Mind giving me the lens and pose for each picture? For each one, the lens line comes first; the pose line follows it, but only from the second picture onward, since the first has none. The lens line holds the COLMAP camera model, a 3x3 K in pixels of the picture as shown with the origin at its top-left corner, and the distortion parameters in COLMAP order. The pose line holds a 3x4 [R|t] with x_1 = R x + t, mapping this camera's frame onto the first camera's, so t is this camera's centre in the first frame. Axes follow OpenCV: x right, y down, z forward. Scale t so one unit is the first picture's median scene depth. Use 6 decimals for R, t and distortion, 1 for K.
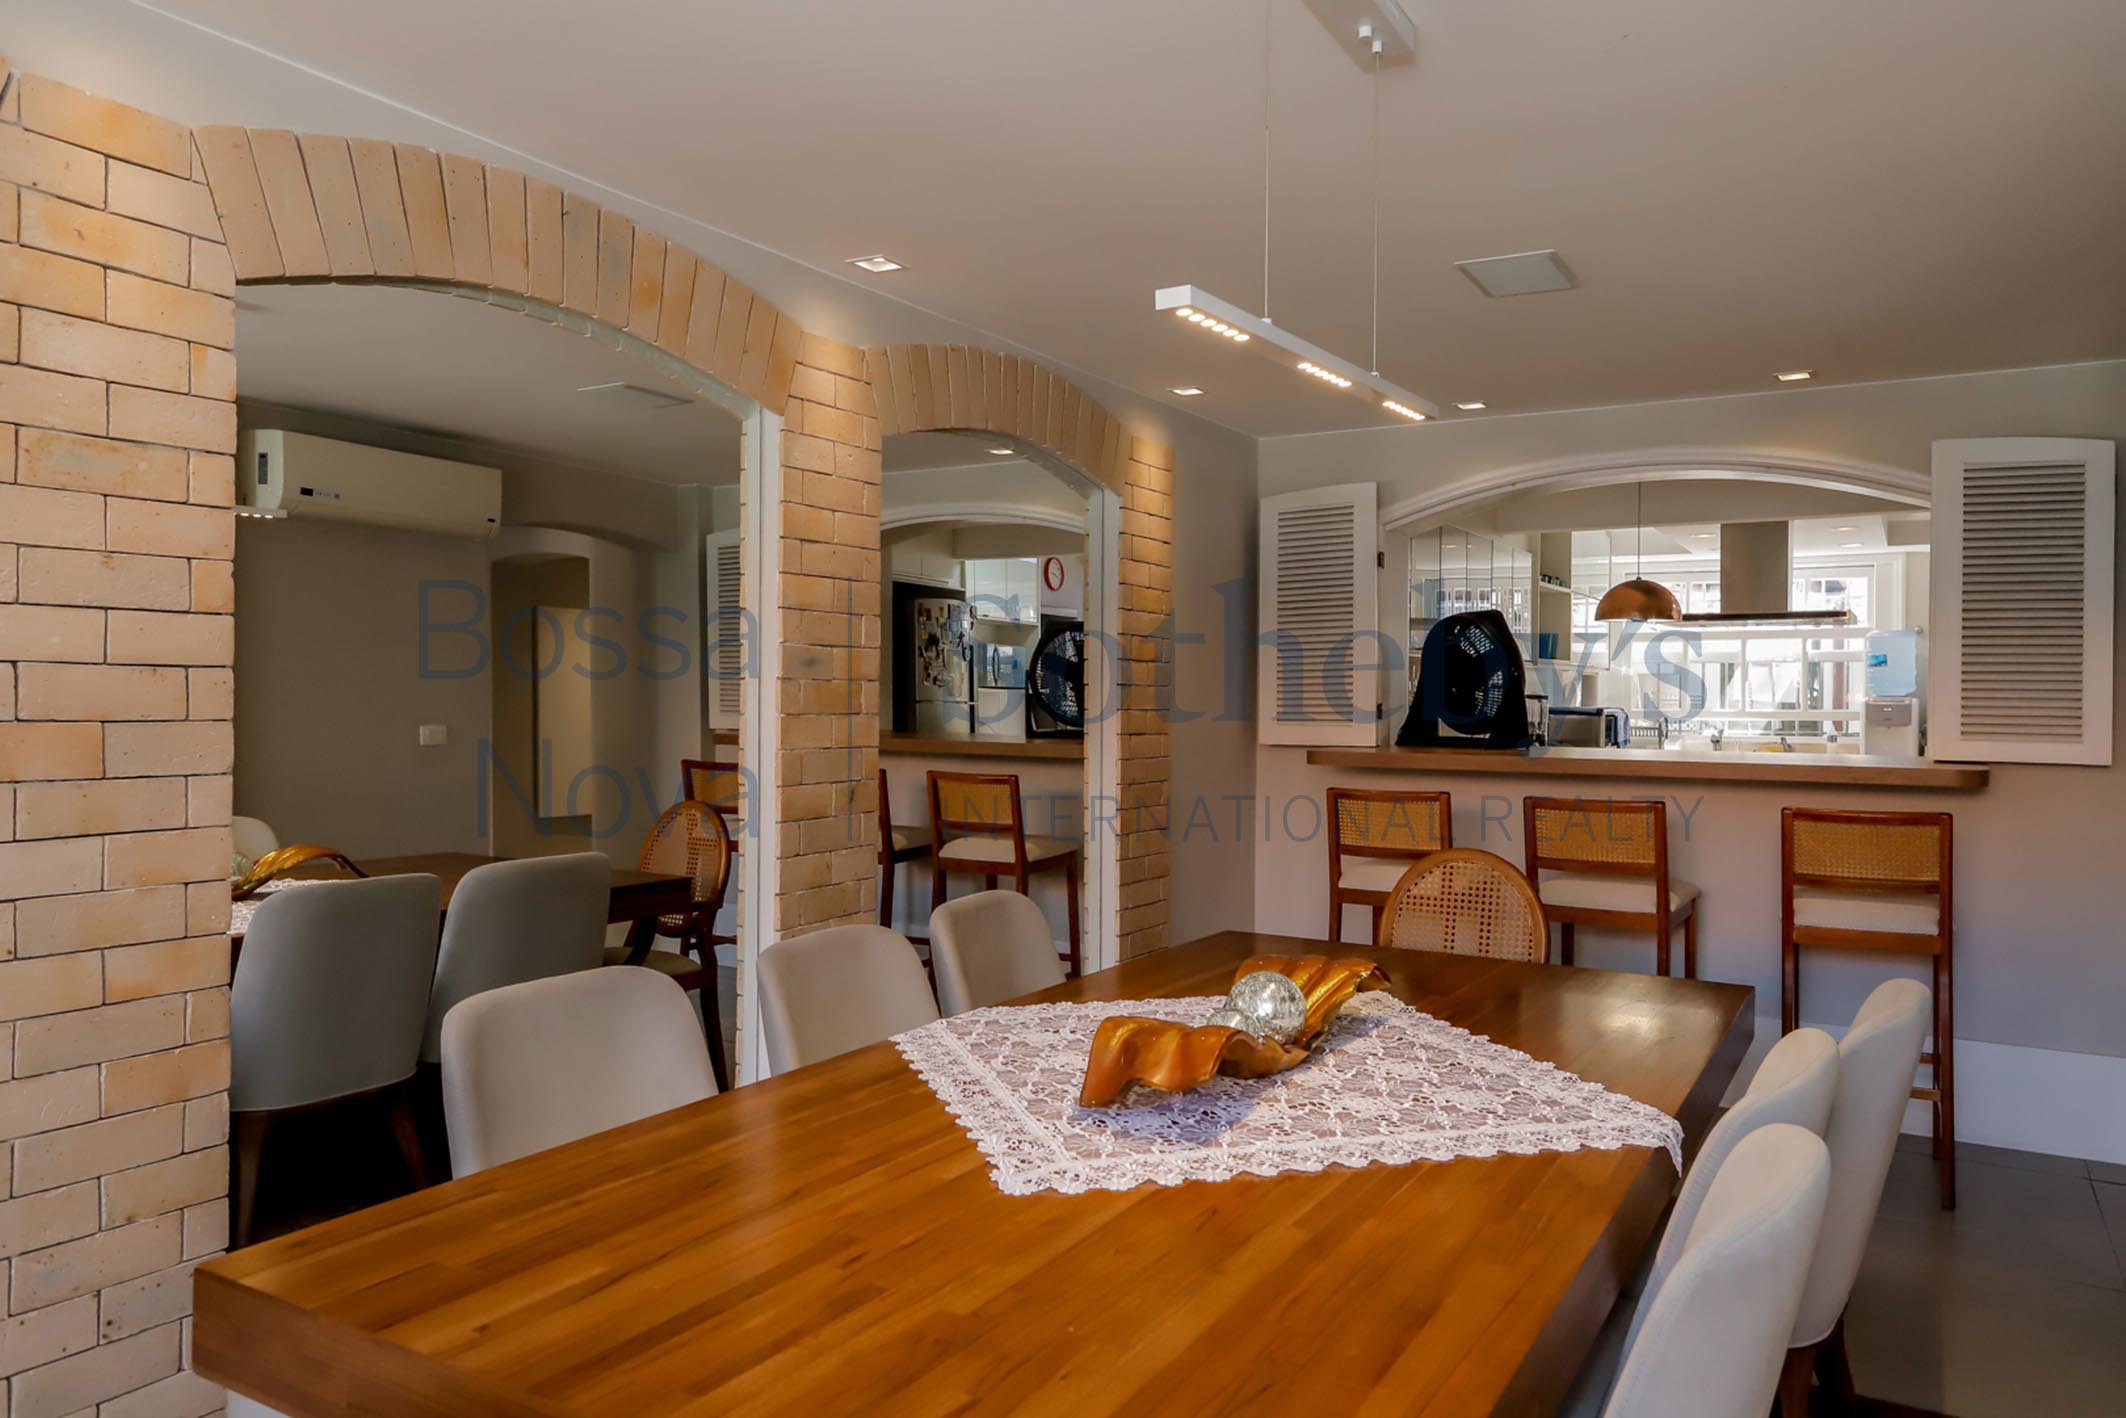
lens RADIAL K [[1454.0, 0, 1059.6], [0, 1454.0, 692.2], [0, 0, 1]] dist [0.004505, 0.001409]
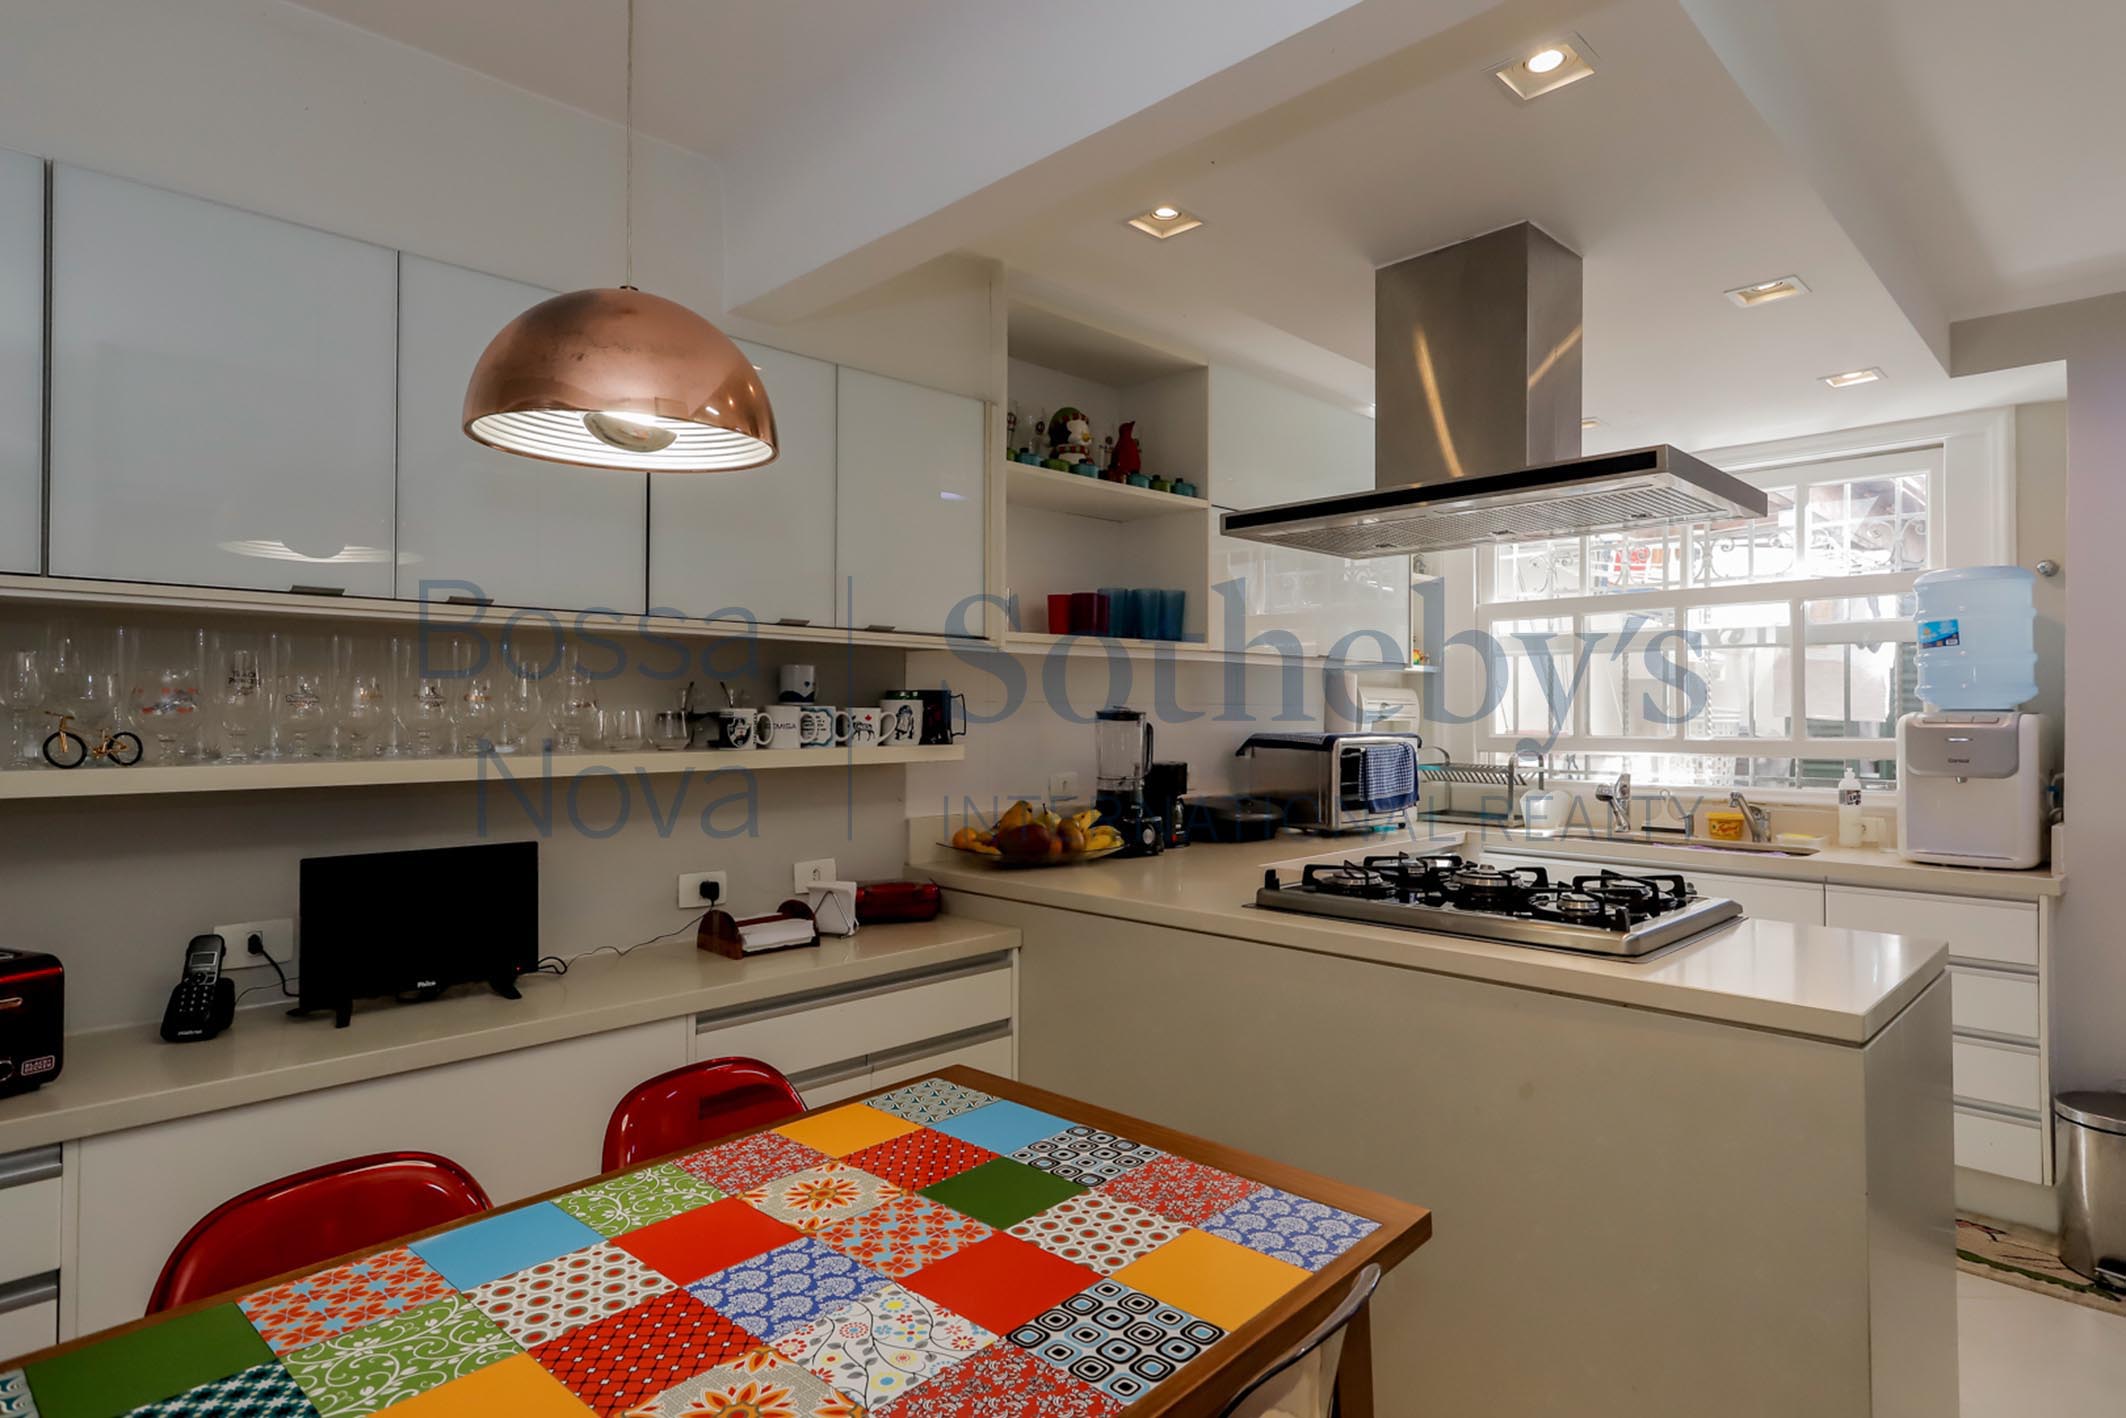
lens RADIAL K [[1132.7, 0, 1048.4], [0, 1132.7, 701.5], [0, 0, 1]] dist [0.015044, 0.002171]
pose [[0.971609, -0.007551, -0.236471, 0.374643], [0.005427, 0.999939, -0.009632, 0.001743], [0.236529, 0.008075, 0.971591, 0.582394]]
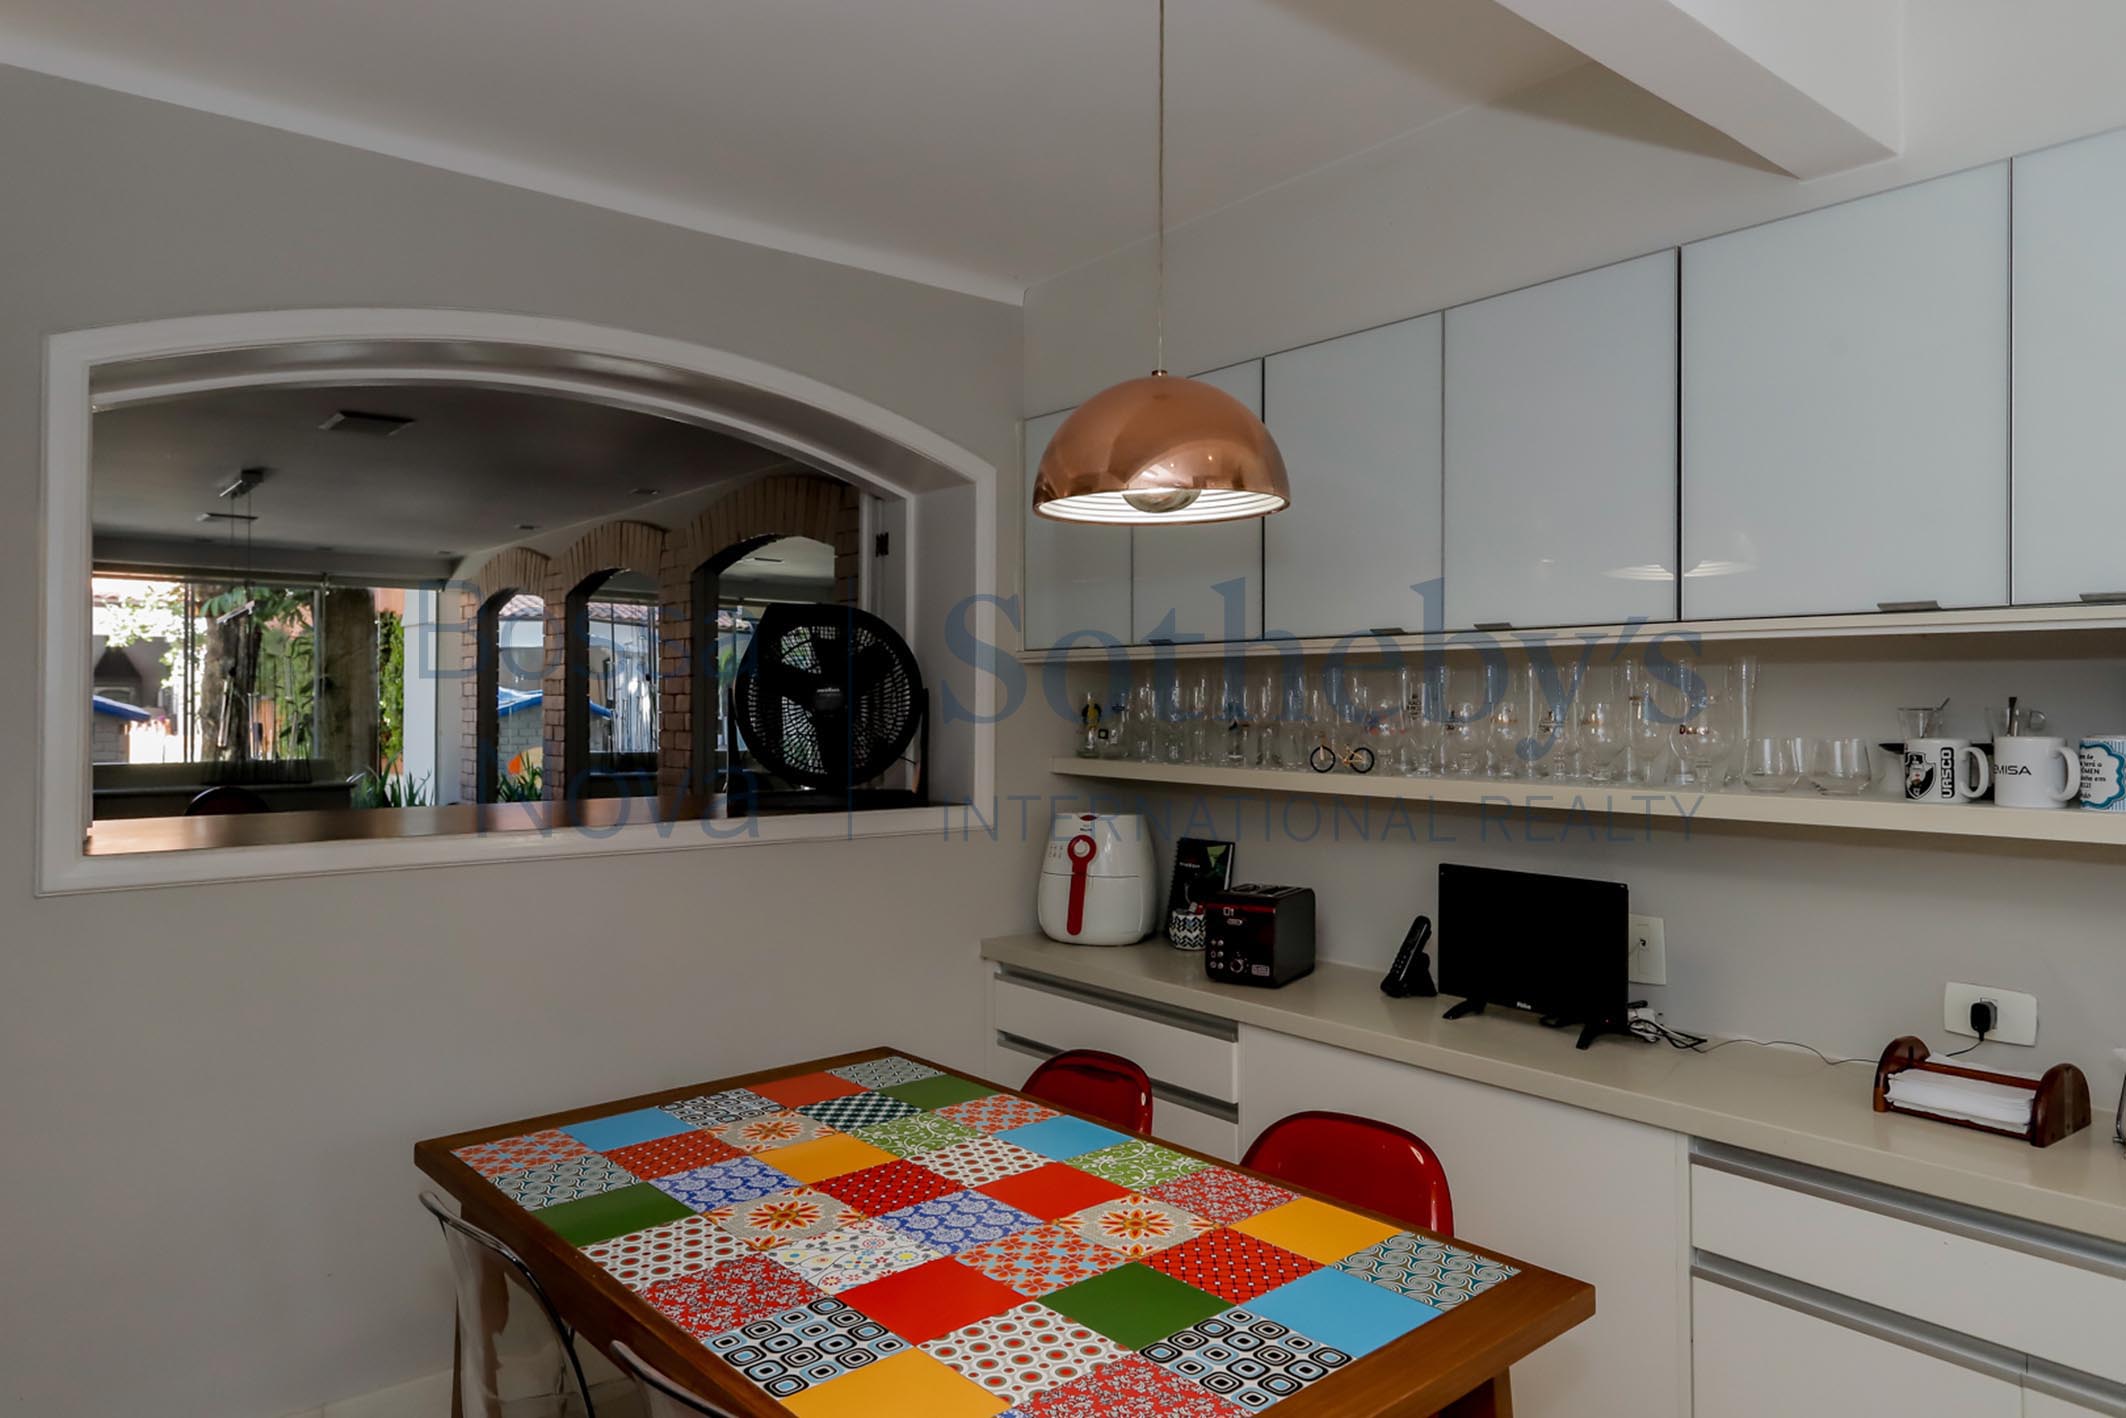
lens RADIAL K [[1341.2, 0, 1090.7], [0, 1341.2, 702.3], [0, 0, 1]] dist [0.023221, 0.001181]
pose [[-0.316495, -0.011224, -0.948528, 0.482921], [-0.002948, 0.999937, -0.010849, -0.002587], [0.948590, -0.000638, -0.316508, 0.772693]]
